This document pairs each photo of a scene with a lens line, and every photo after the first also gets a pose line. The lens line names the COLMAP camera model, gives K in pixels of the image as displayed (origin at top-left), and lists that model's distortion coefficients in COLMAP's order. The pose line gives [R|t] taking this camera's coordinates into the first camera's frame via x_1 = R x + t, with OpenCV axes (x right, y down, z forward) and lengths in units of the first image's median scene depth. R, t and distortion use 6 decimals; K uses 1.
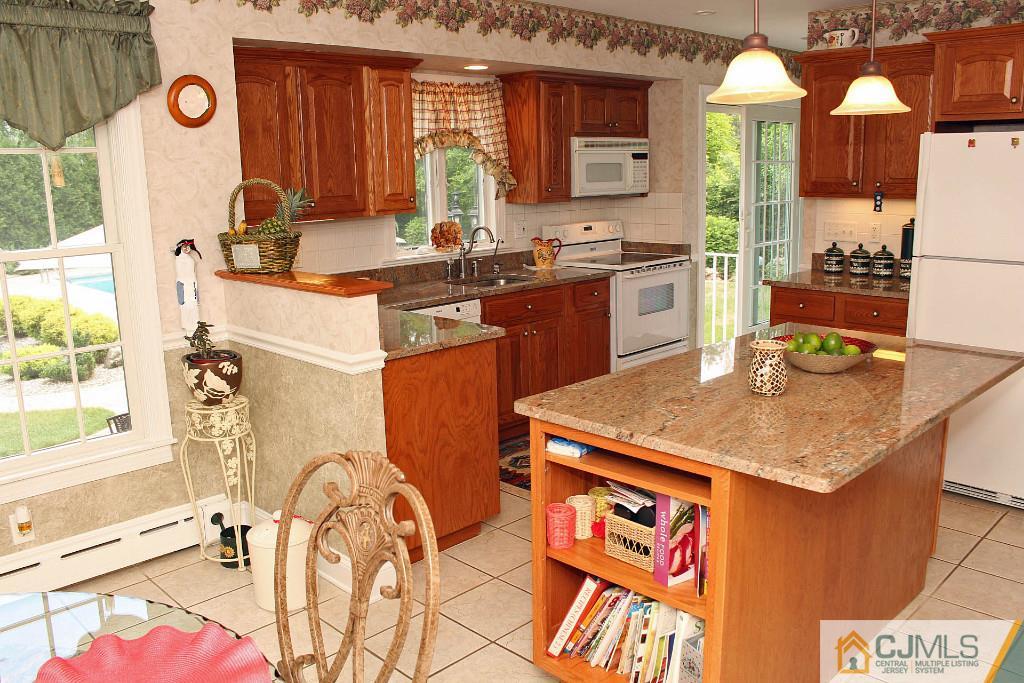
lens RADIAL K [[834.5, 0, 514.4], [0, 834.5, 339.0], [0, 0, 1]] dist [-0.181820, 0.162177]
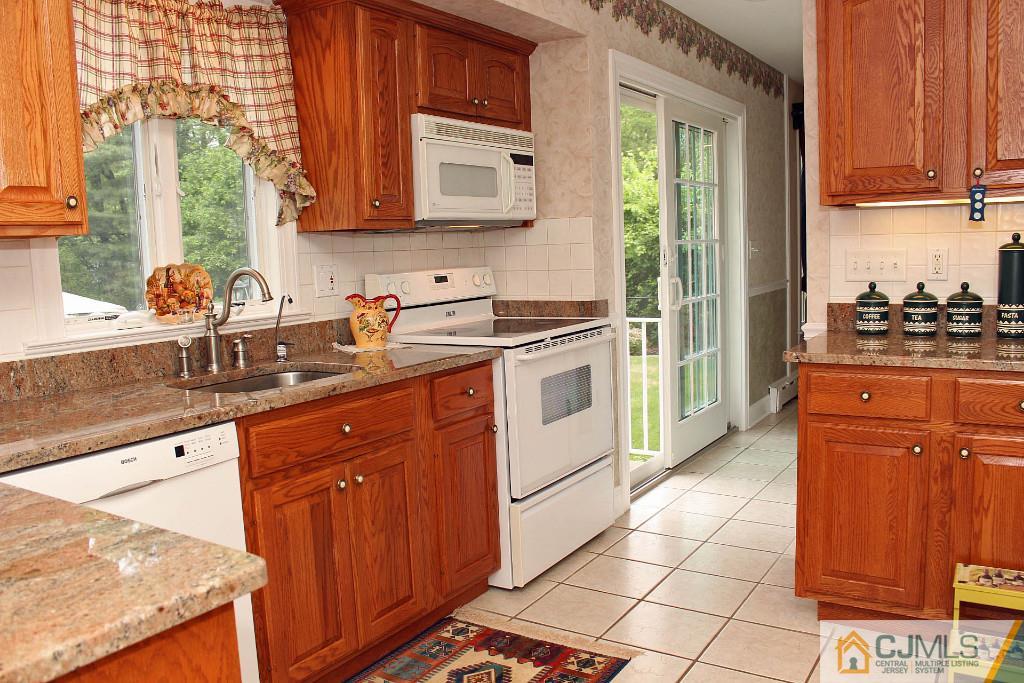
lens RADIAL K [[834.5, 0, 514.4], [0, 834.5, 339.0], [0, 0, 1]] dist [-0.181820, 0.162177]
pose [[0.975367, -0.035378, 0.217731, 0.009089], [0.056044, 0.994410, -0.089484, -0.037716], [-0.213348, 0.099483, 0.971898, 0.457062]]
